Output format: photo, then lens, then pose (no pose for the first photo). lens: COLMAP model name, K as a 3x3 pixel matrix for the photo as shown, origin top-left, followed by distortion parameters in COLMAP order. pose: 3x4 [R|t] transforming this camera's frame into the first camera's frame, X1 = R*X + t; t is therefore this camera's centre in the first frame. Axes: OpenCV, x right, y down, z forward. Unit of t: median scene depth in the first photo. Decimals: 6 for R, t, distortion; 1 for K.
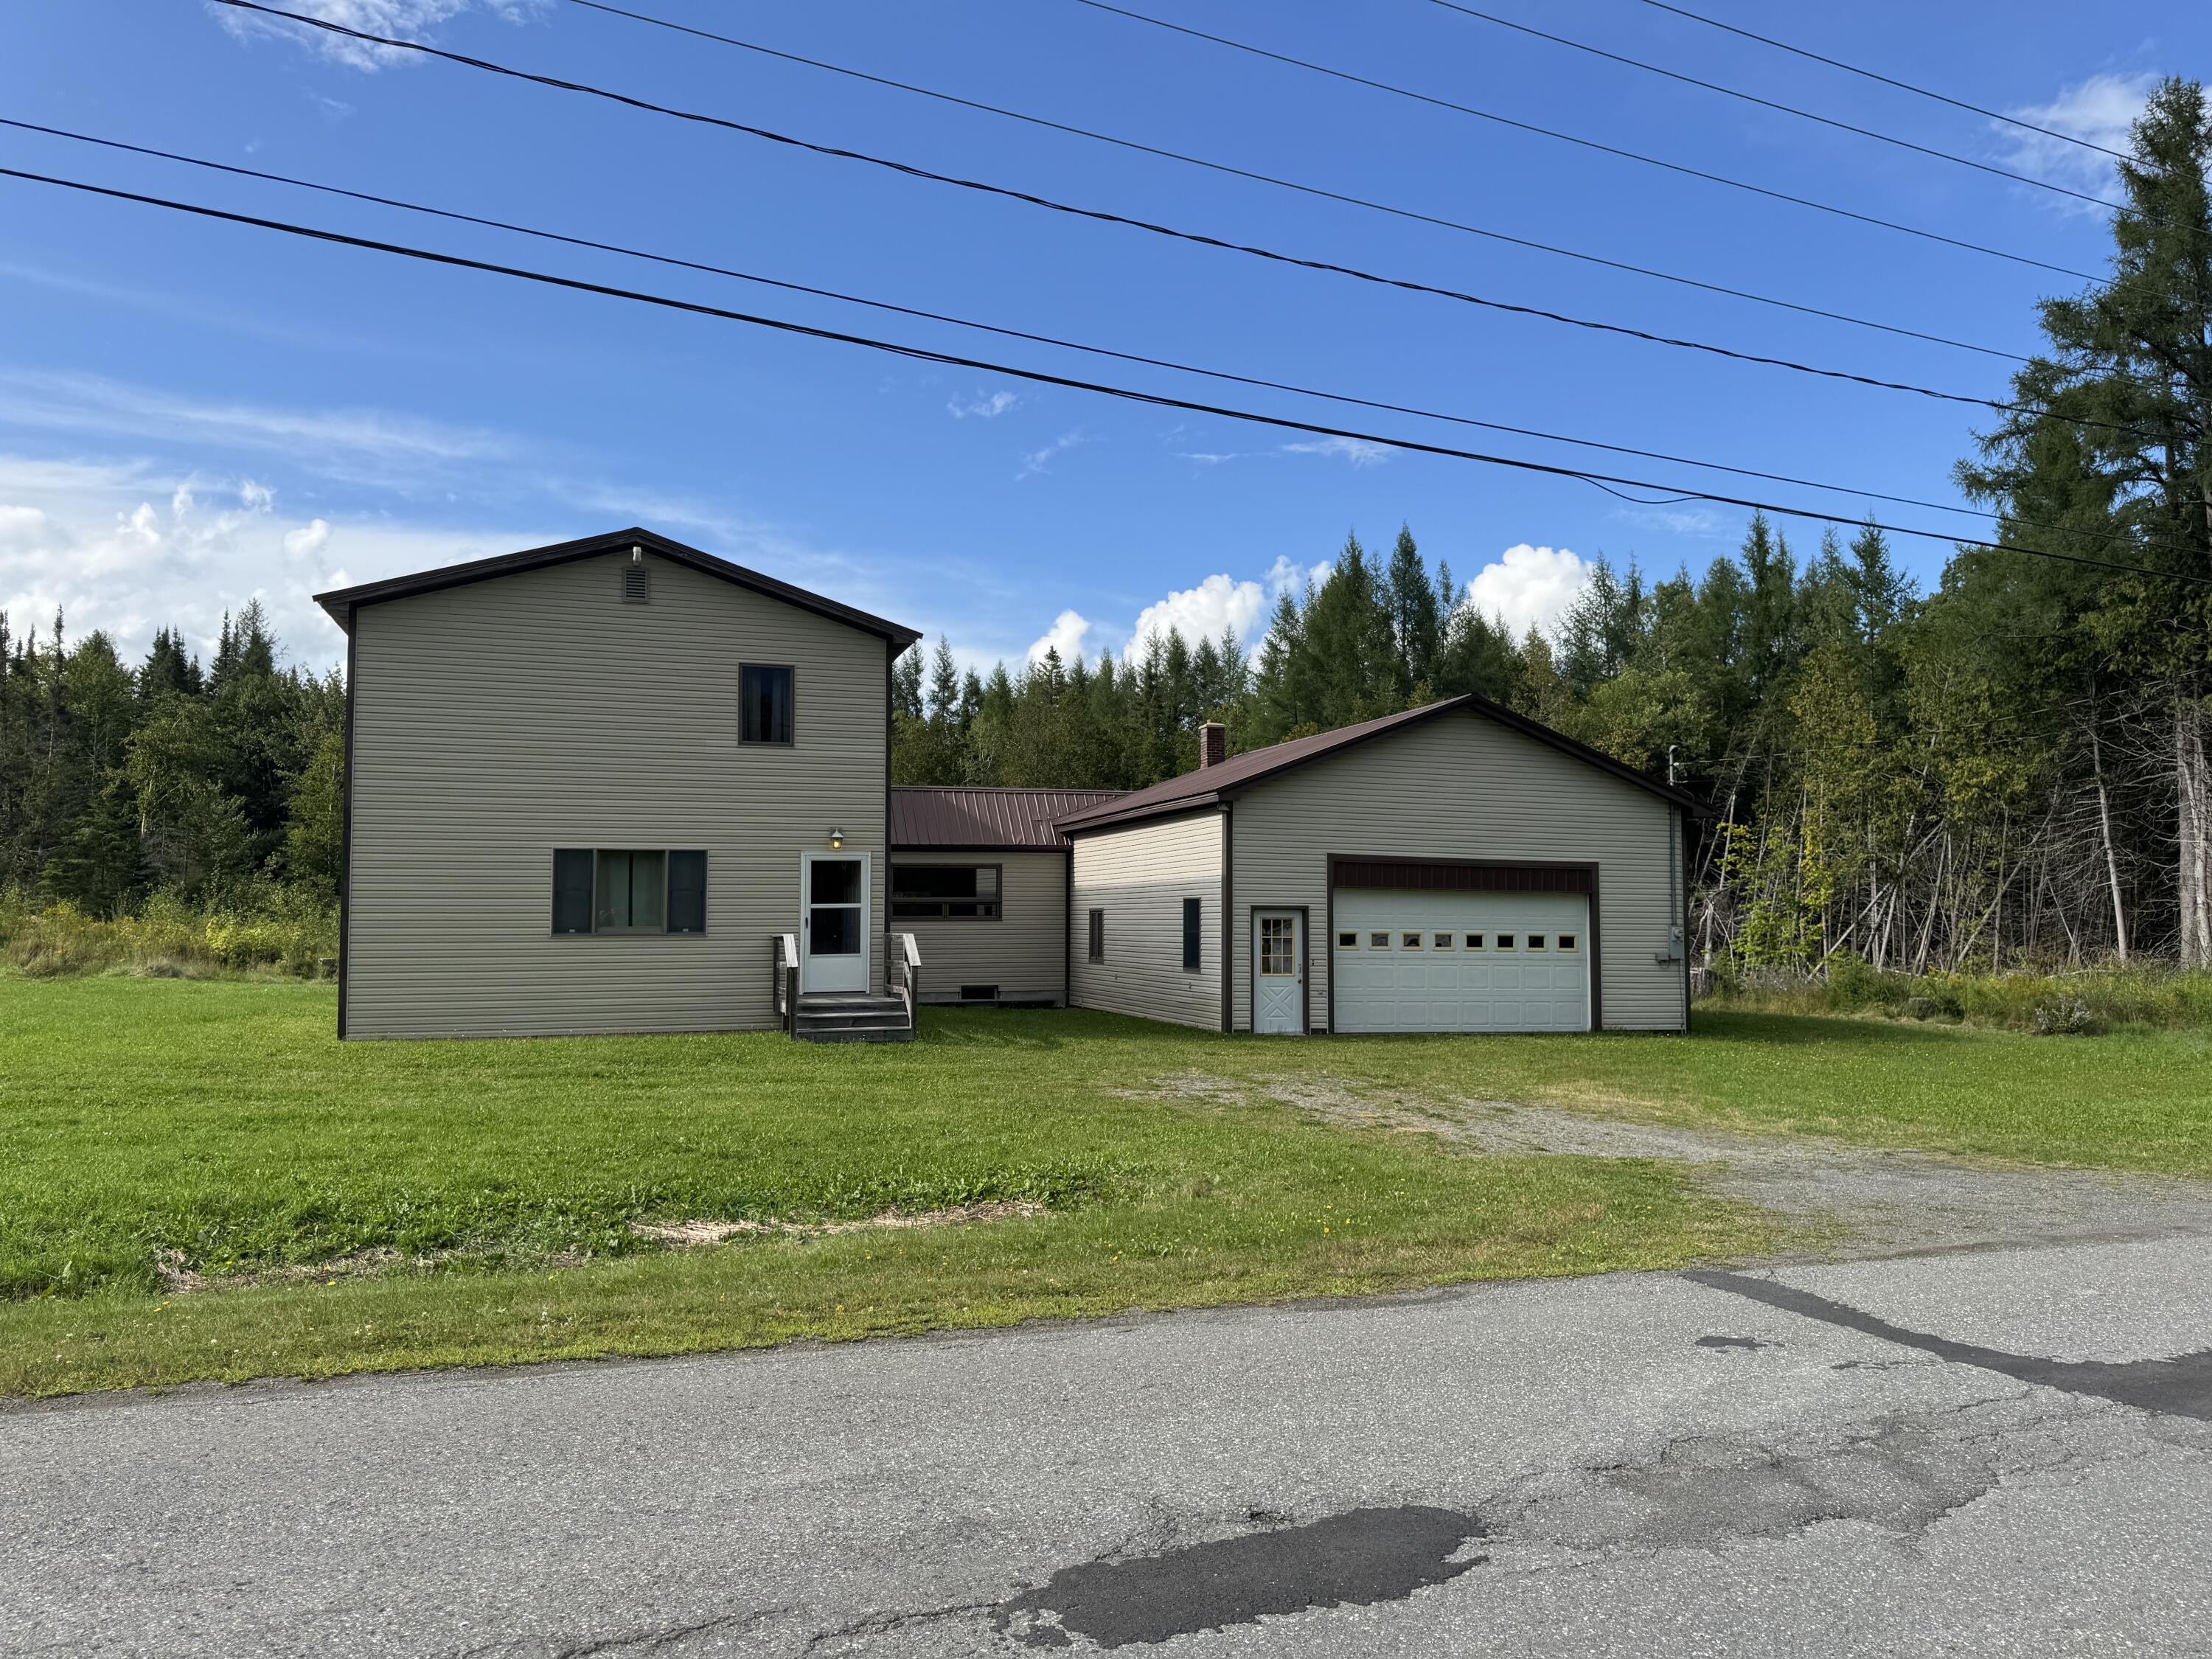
lens RADIAL K [[1549.4, 0, 1095.3], [0, 1549.4, 832.3], [0, 0, 1]] dist [0.078223, -0.085558]
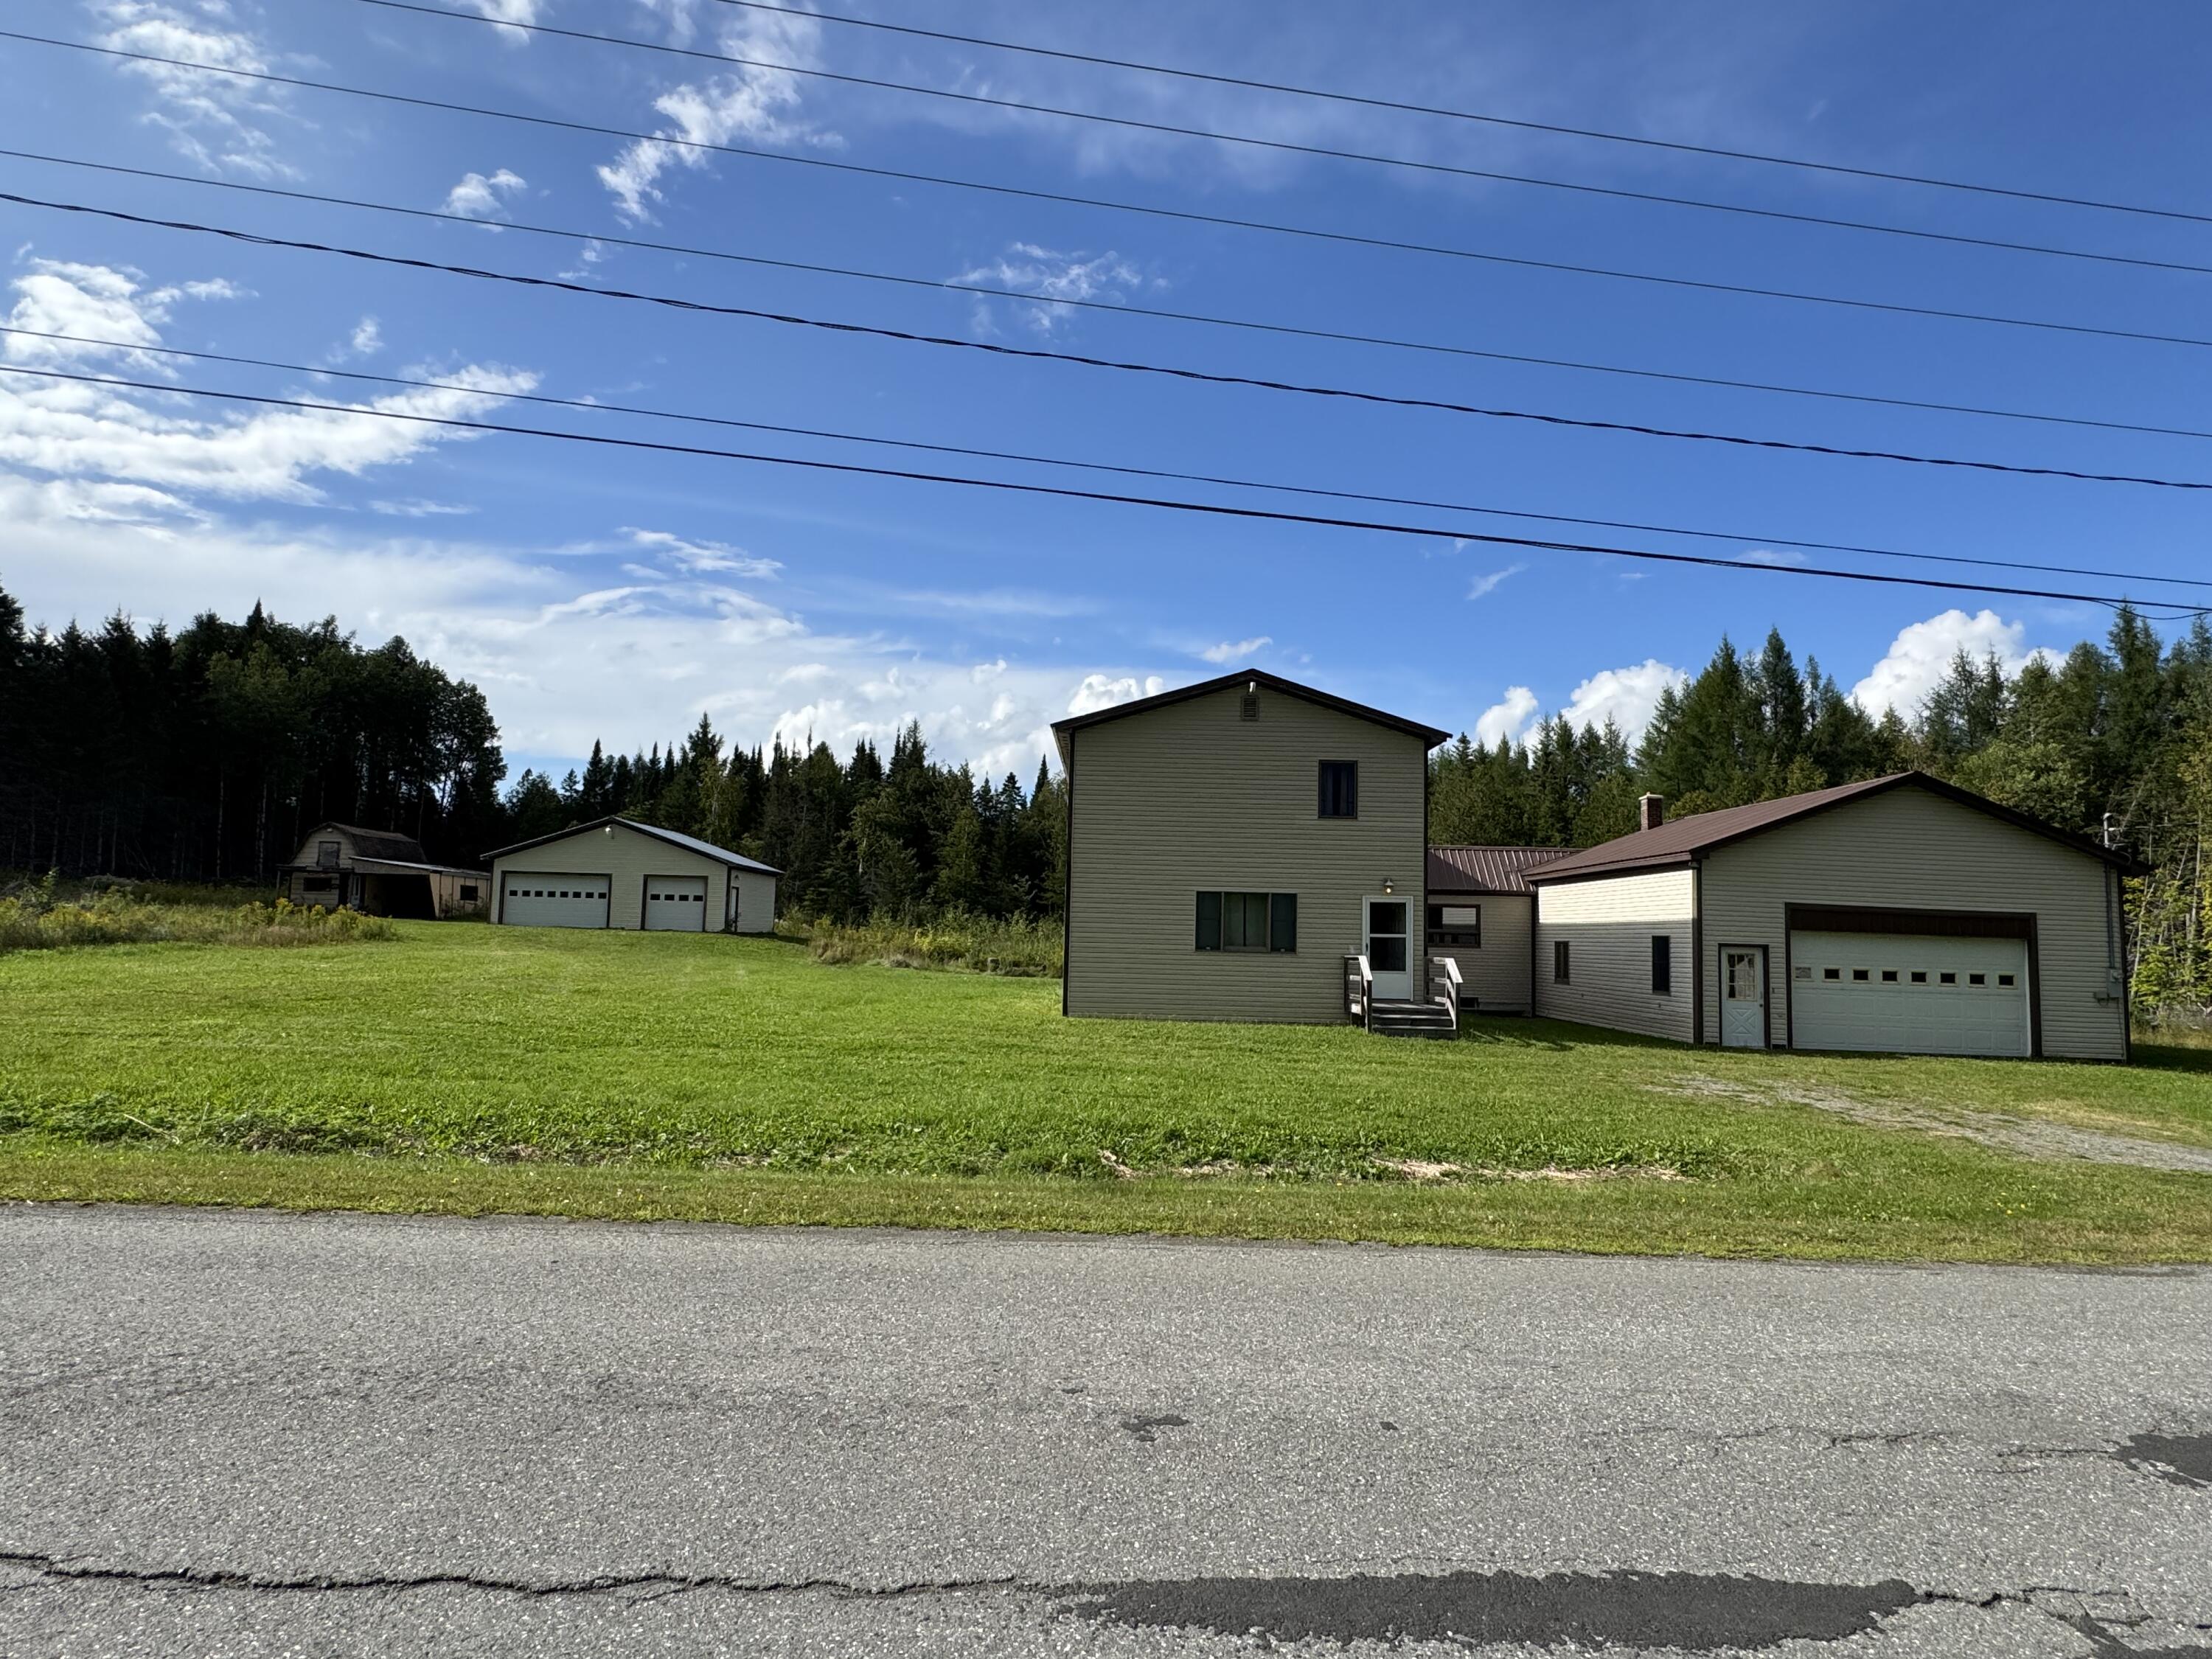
lens RADIAL K [[1160.2, 0, 1100.6], [0, 1160.2, 854.2], [0, 0, 1]] dist [-0.011843, 0.005080]
pose [[0.952430, 0.004103, -0.304729, -0.087518], [-0.009183, 0.999842, -0.015240, -0.005450], [0.304618, 0.017313, 0.952317, -0.042347]]
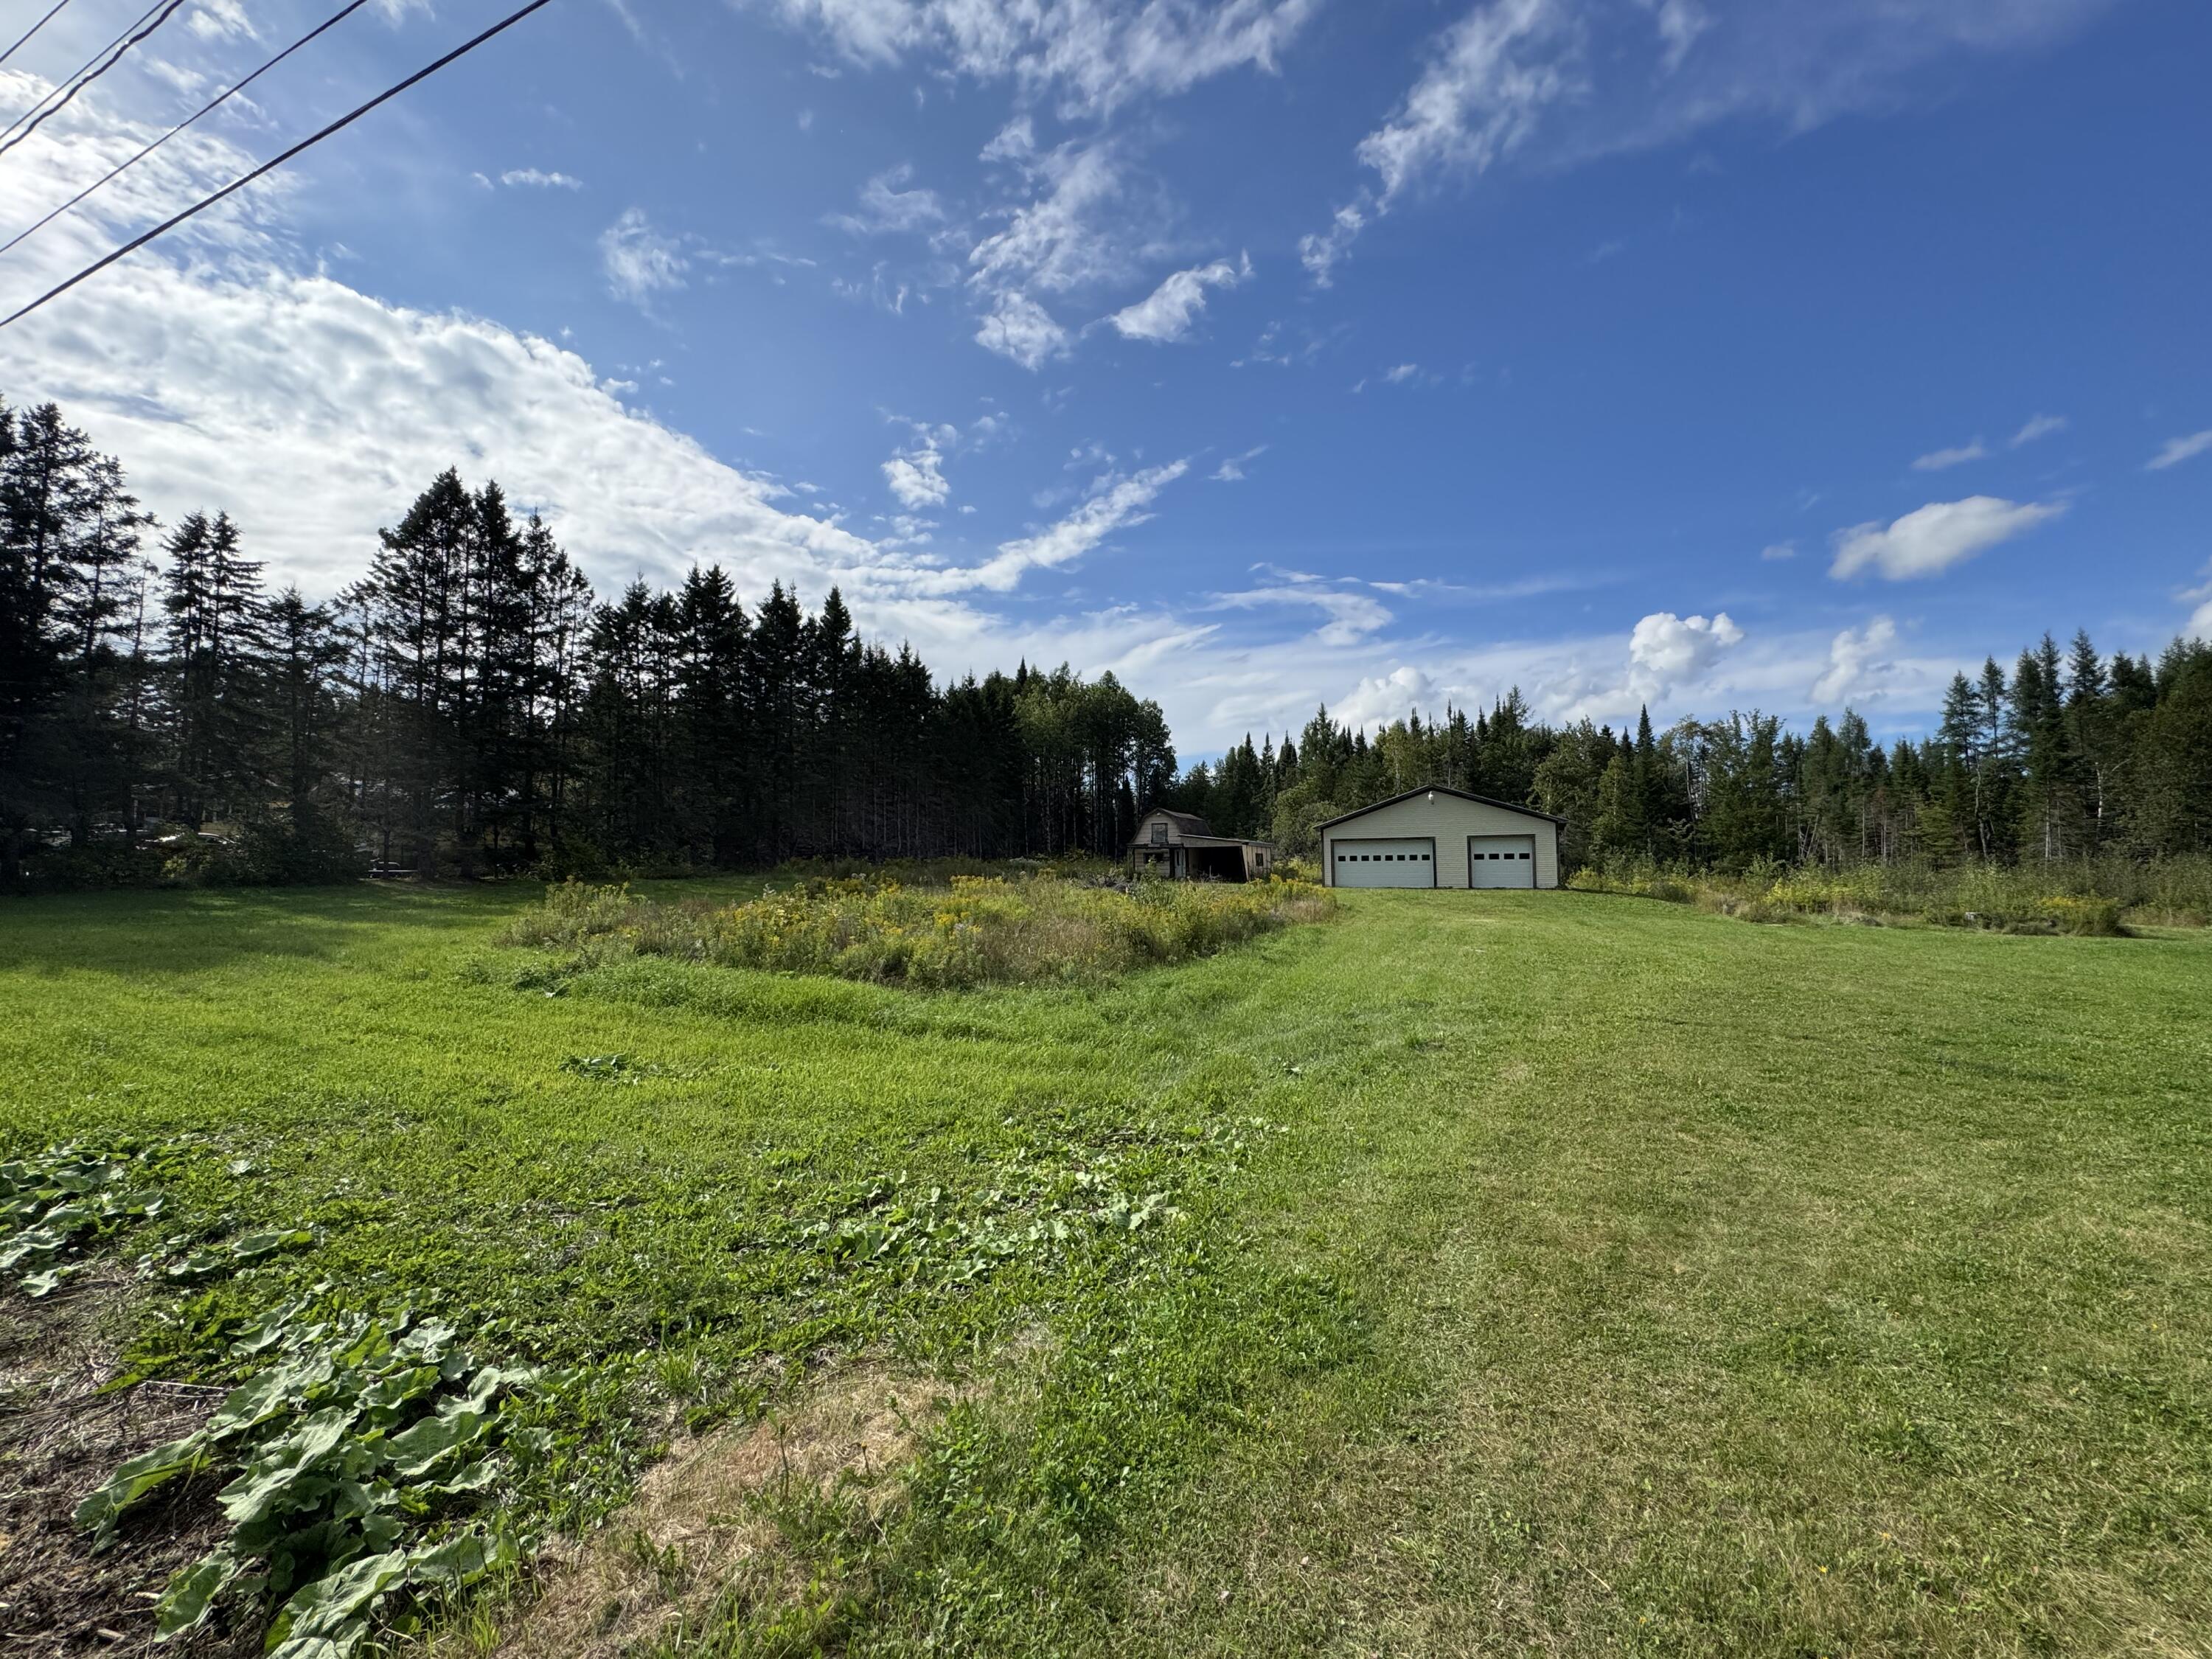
lens RADIAL K [[881.4, 0, 1101.7], [0, 881.4, 847.9], [0, 0, 1]] dist [-0.000913, -0.000008]
pose [[0.718063, -0.026112, -0.695488, -0.818021], [0.048799, 0.998725, 0.012886, -0.025983], [0.694265, -0.043192, 0.718422, -0.005756]]
